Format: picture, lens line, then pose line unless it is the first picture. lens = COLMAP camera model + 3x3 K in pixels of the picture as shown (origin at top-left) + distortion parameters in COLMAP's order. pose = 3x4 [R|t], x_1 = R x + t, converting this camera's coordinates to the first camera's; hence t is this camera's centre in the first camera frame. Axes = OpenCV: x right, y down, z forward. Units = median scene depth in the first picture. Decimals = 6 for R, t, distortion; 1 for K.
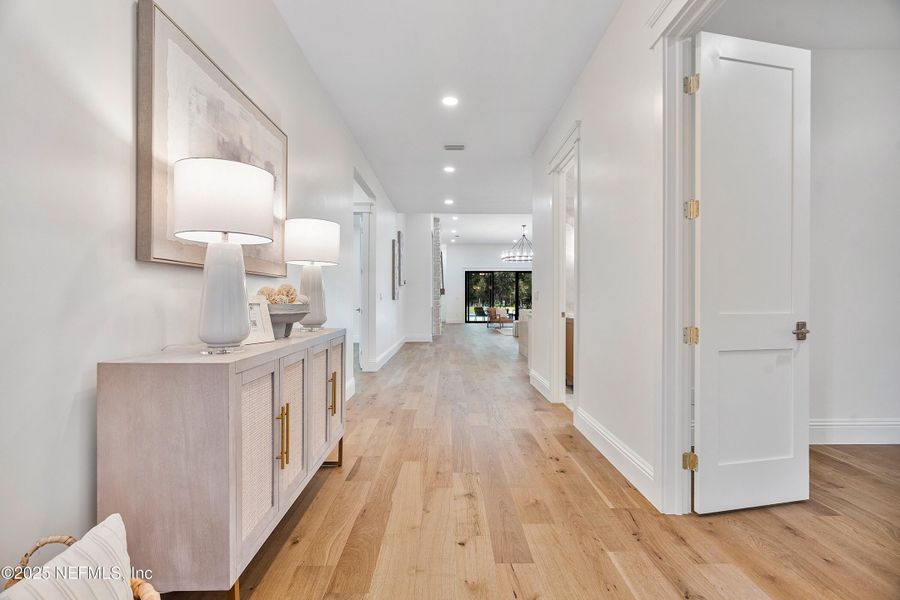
lens RADIAL K [[414.0, 0, 452.7], [0, 414.0, 298.6], [0, 0, 1]] dist [-0.002114, 0.000202]
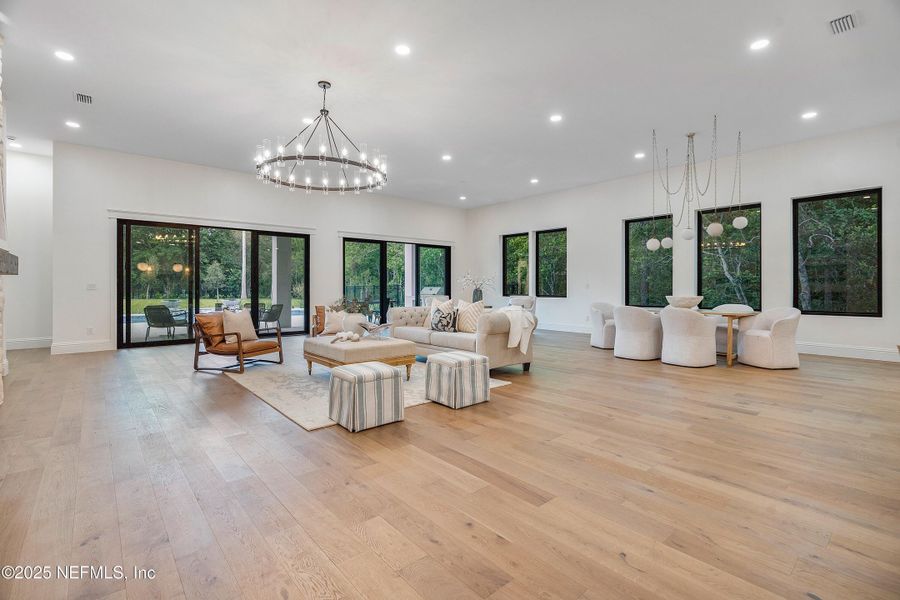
lens RADIAL K [[414.4, 0, 447.7], [0, 414.4, 287.3], [0, 0, 1]] dist [-0.009335, -0.000110]
pose [[0.764937, -0.004689, 0.644088, 0.053529], [0.002909, 0.999988, 0.003825, -0.001769], [-0.644099, -0.001052, 0.764941, 1.434183]]
